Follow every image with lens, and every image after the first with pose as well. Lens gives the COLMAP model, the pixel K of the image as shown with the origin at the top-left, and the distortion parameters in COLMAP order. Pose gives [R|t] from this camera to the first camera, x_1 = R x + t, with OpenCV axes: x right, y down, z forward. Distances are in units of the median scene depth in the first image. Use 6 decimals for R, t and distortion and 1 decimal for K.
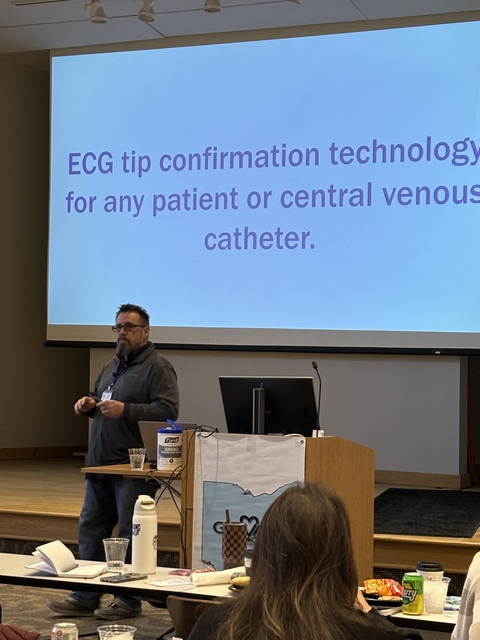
lens RADIAL K [[1627.5, 0, 240.0], [0, 1627.5, 320.0], [0, 0, 1]] dist [-0.036105, 0.297502]
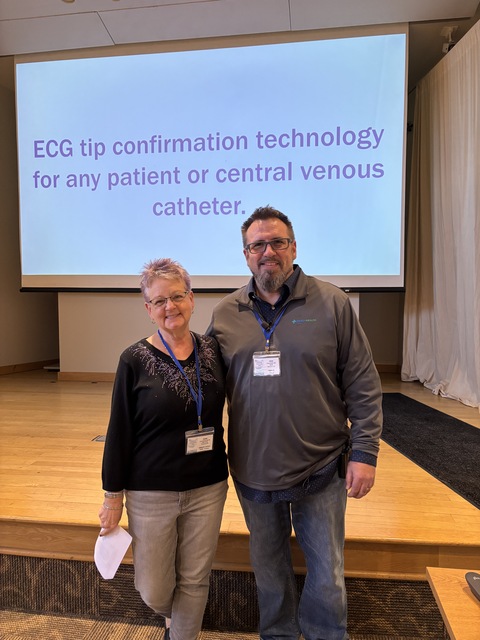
lens RADIAL K [[491.1, 0, 240.0], [0, 491.1, 320.0], [0, 0, 1]] dist [-0.003339, -0.005594]
pose [[0.942137, -0.039715, 0.332867, -0.092219], [0.012721, 0.996478, 0.082886, 0.008864], [-0.334986, -0.073856, 0.939324, 0.608917]]
